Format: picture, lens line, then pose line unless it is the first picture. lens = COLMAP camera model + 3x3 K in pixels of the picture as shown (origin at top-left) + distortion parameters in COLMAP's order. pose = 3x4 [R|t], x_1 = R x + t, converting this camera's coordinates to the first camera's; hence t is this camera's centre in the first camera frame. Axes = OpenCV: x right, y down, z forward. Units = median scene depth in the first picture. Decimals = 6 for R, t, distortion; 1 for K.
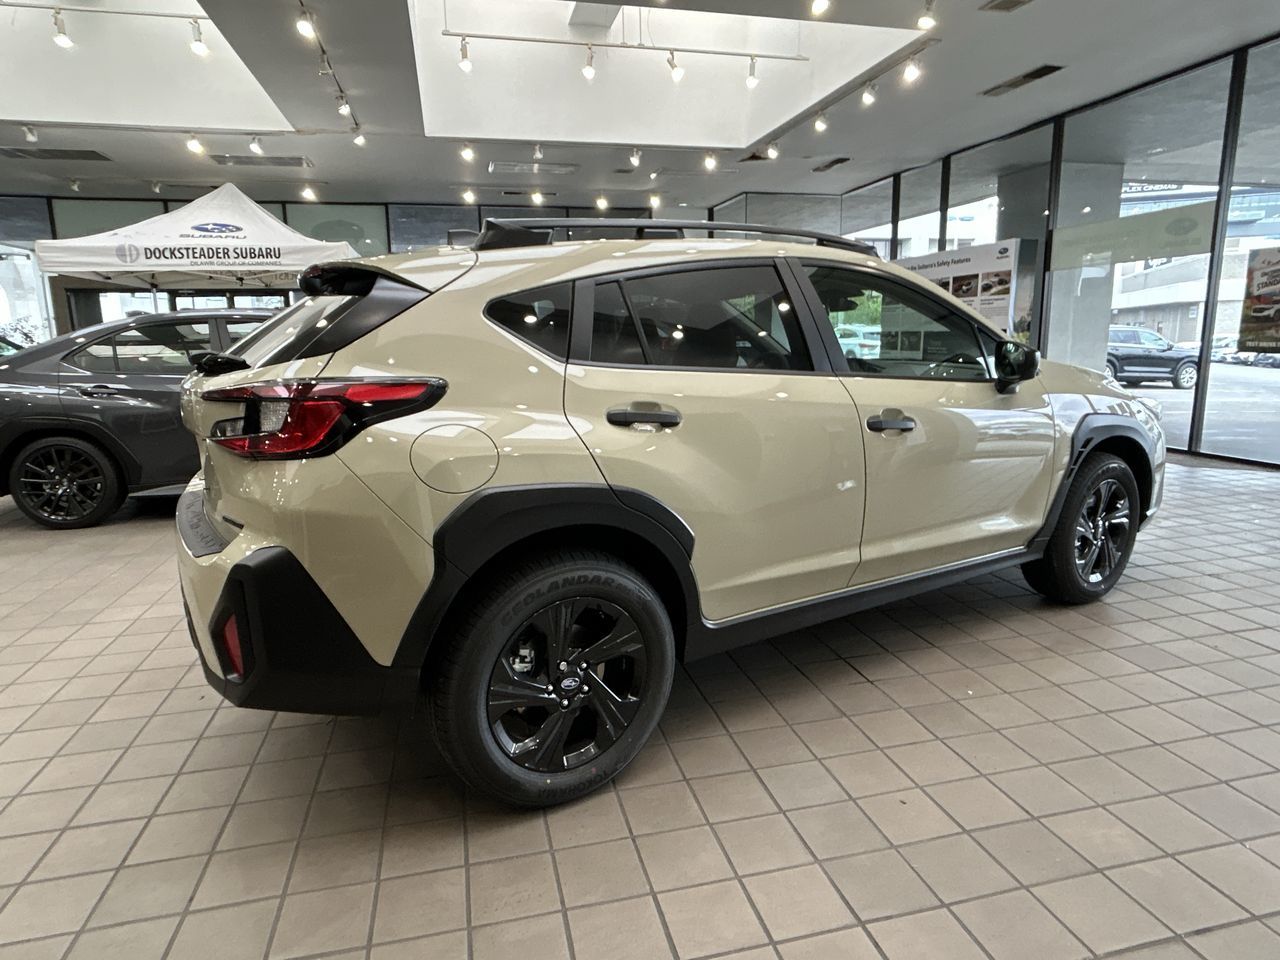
lens RADIAL K [[767.4, 0, 640.0], [0, 767.4, 480.0], [0, 0, 1]] dist [-0.003999, 0.004179]
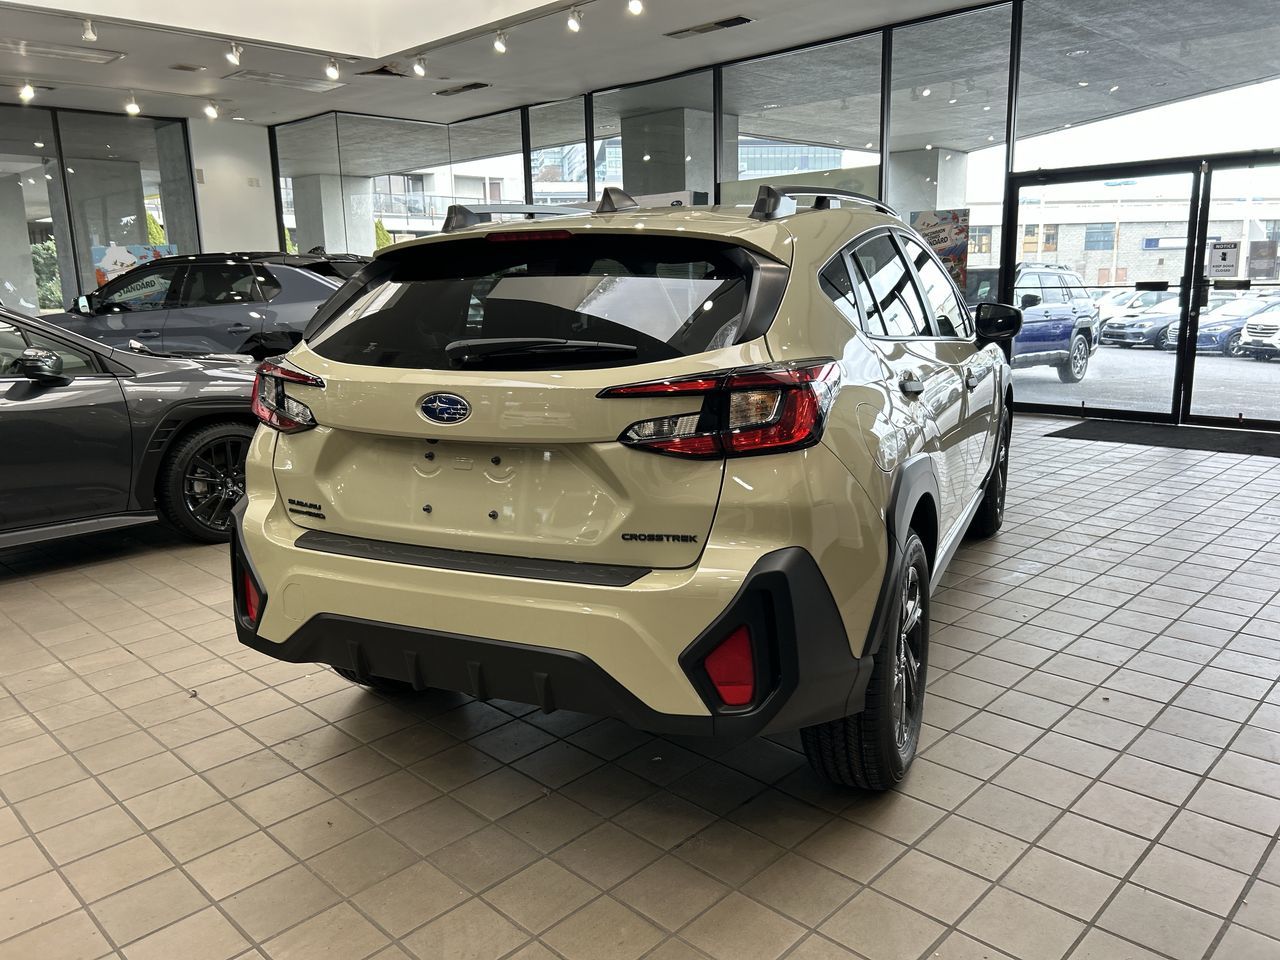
lens RADIAL K [[968.9, 0, 637.2], [0, 968.9, 474.2], [0, 0, 1]] dist [0.051755, -0.046823]
pose [[0.846270, -0.110772, 0.521111, -0.261567], [0.111457, 0.993312, 0.030145, -0.012012], [-0.520965, 0.032571, 0.852956, 0.022023]]
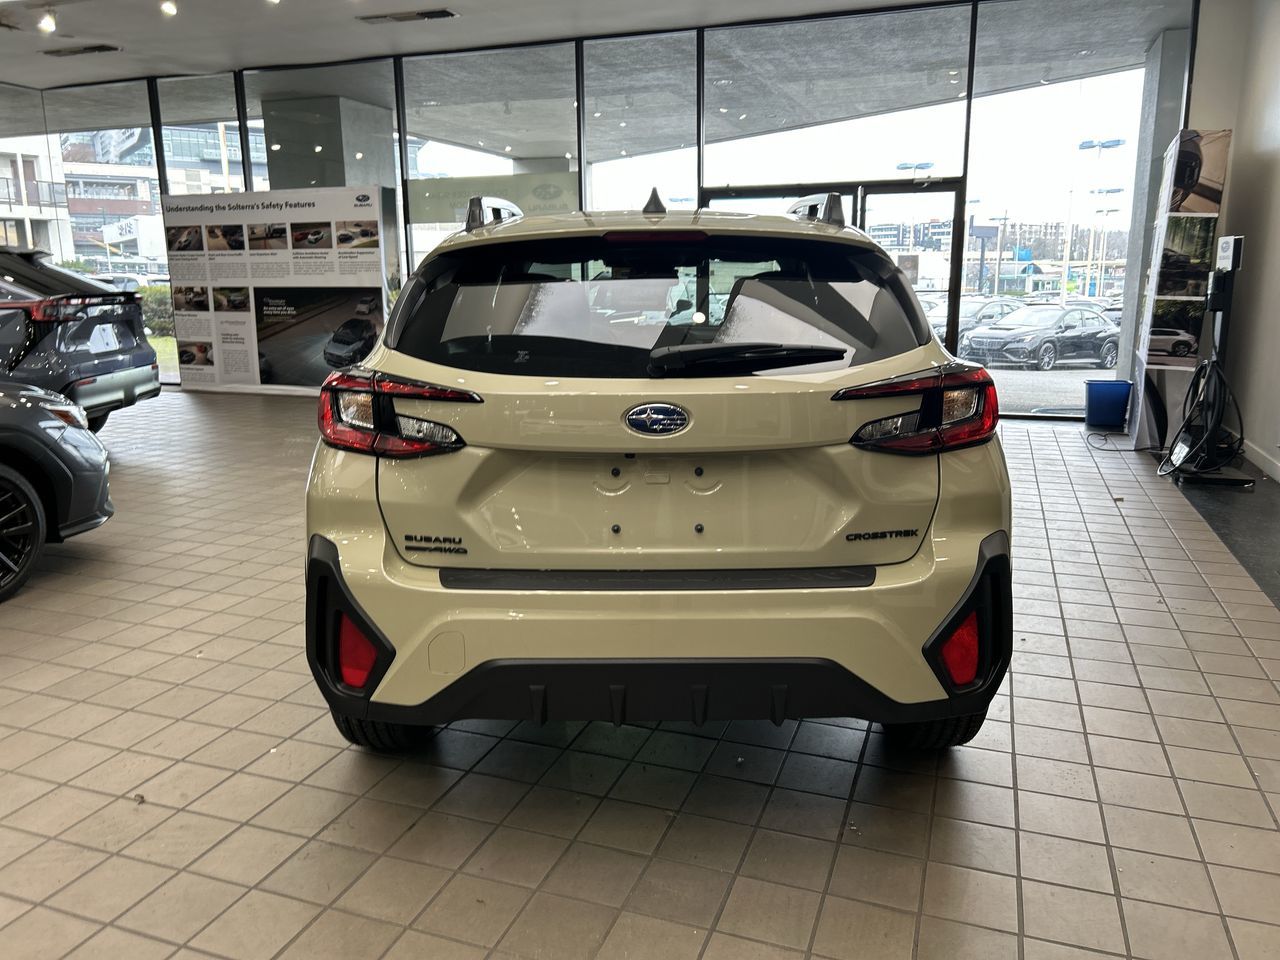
lens RADIAL K [[969.4, 0, 644.5], [0, 969.4, 475.4], [0, 0, 1]] dist [0.030236, -0.006789]
pose [[0.549668, -0.162088, 0.819507, -0.373552], [0.158502, 0.983412, 0.088194, -0.036308], [-0.820208, 0.081416, 0.566242, 0.140365]]
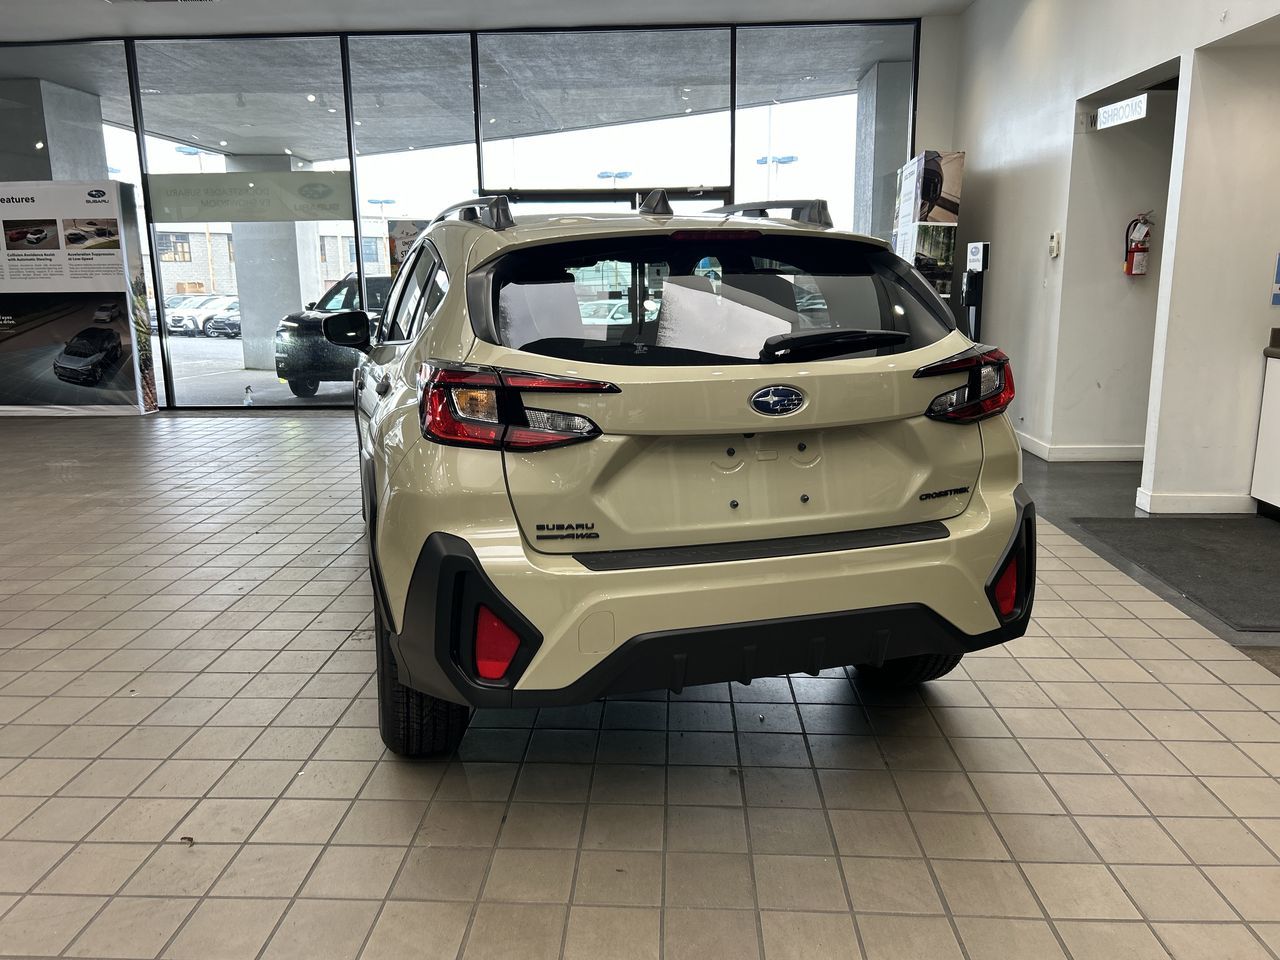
lens RADIAL K [[968.3, 0, 630.9], [0, 968.3, 475.6], [0, 0, 1]] dist [0.046248, -0.039994]
pose [[0.285047, -0.185096, 0.940472, -0.439927], [0.189651, 0.972671, 0.133952, -0.052071], [-0.939564, 0.140179, 0.312360, 0.234145]]
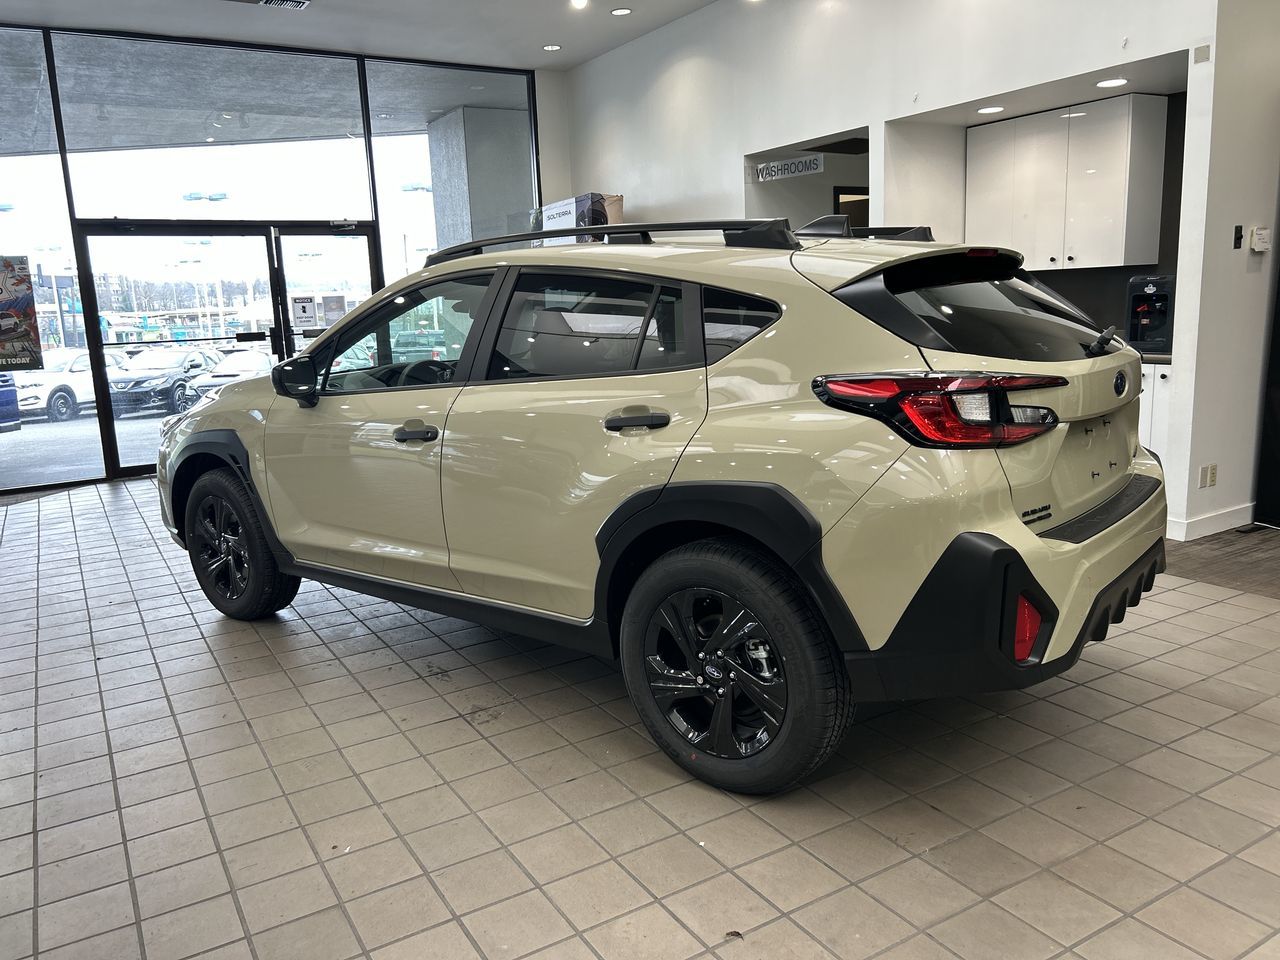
lens RADIAL K [[968.3, 0, 630.9], [0, 968.3, 475.6], [0, 0, 1]] dist [0.046248, -0.039994]
pose [[-0.294352, -0.146280, 0.944436, -0.439458], [0.228044, 0.948921, 0.218049, -0.110360], [-0.928091, 0.279556, -0.245959, 0.527713]]
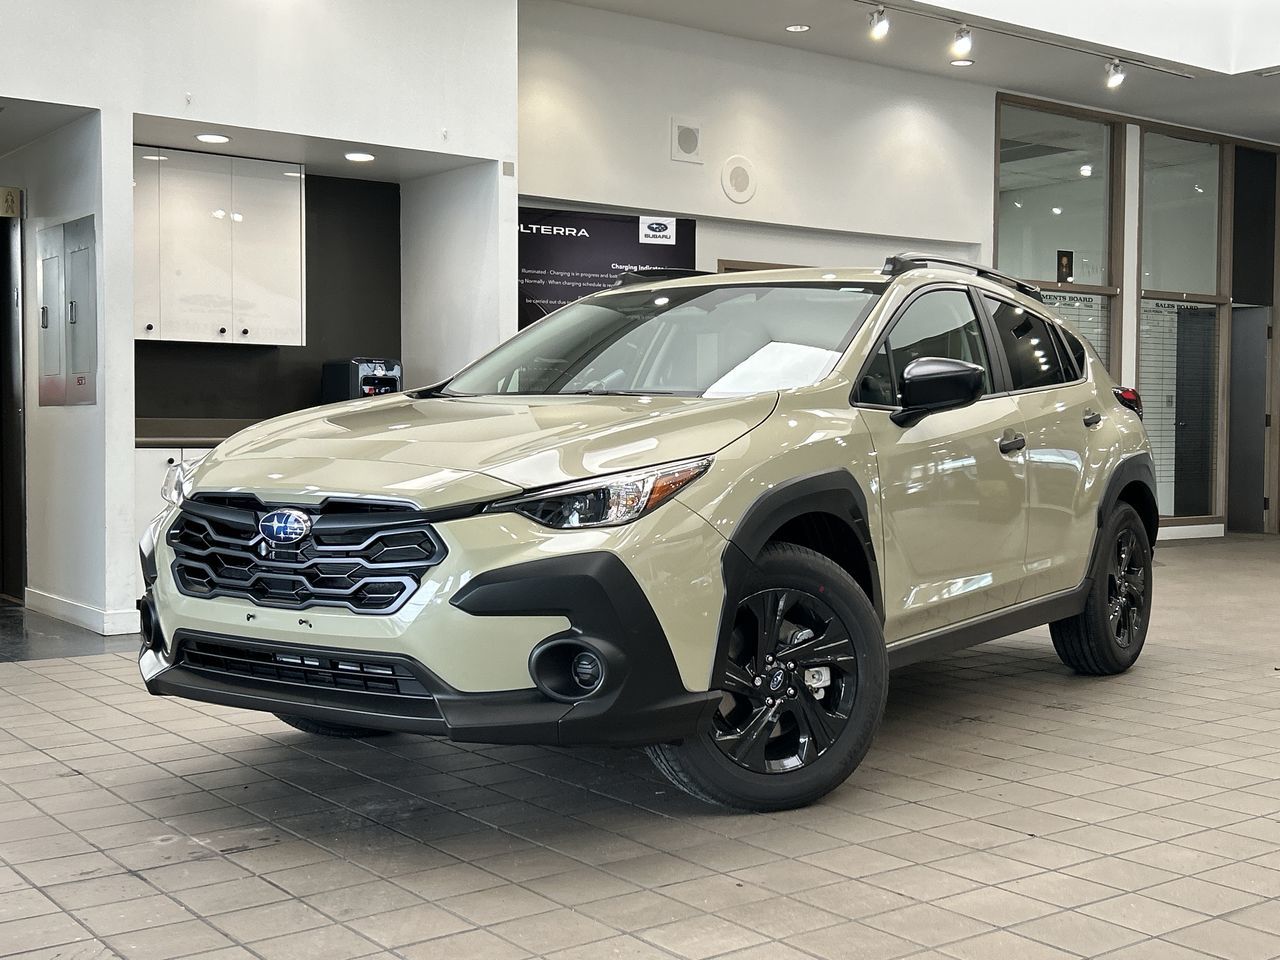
lens RADIAL K [[1539.0, 0, 665.1], [0, 1539.0, 485.7], [0, 0, 1]] dist [0.293937, -1.191616]
pose [[-0.916777, 0.030168, -0.398258, 0.386843], [-0.064292, 0.972992, 0.221704, -0.176150], [0.394190, 0.228858, -0.890078, 1.038730]]
